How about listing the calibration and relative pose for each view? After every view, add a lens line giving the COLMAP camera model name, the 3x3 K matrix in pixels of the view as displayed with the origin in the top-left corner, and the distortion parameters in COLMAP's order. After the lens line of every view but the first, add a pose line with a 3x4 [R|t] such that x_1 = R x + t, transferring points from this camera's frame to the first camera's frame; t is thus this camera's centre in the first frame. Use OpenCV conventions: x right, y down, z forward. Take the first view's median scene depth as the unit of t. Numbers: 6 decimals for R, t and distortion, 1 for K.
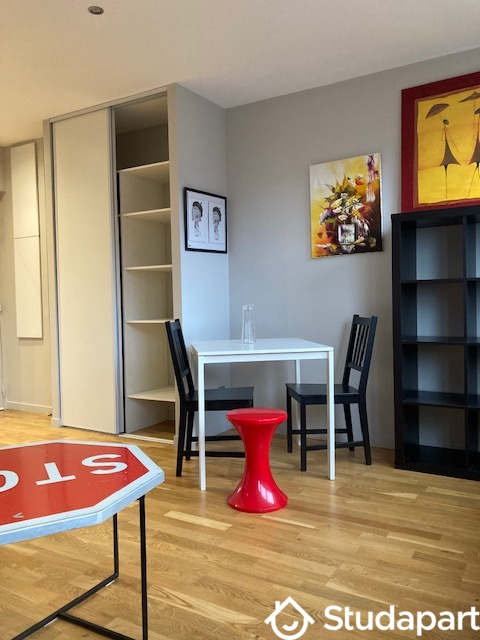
lens RADIAL K [[510.8, 0, 240.0], [0, 510.8, 320.0], [0, 0, 1]] dist [-0.003168, -0.006489]
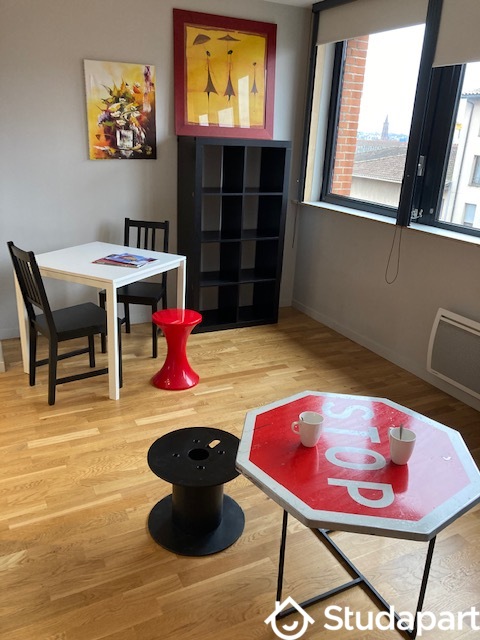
lens RADIAL K [[519.8, 0, 240.8], [0, 519.8, 315.6], [0, 0, 1]] dist [0.006370, 0.012071]
pose [[0.542056, -0.237441, 0.806100, -0.639970], [-0.029640, 0.953253, 0.300716, -0.153459], [-0.839820, -0.186897, 0.509678, 0.168110]]
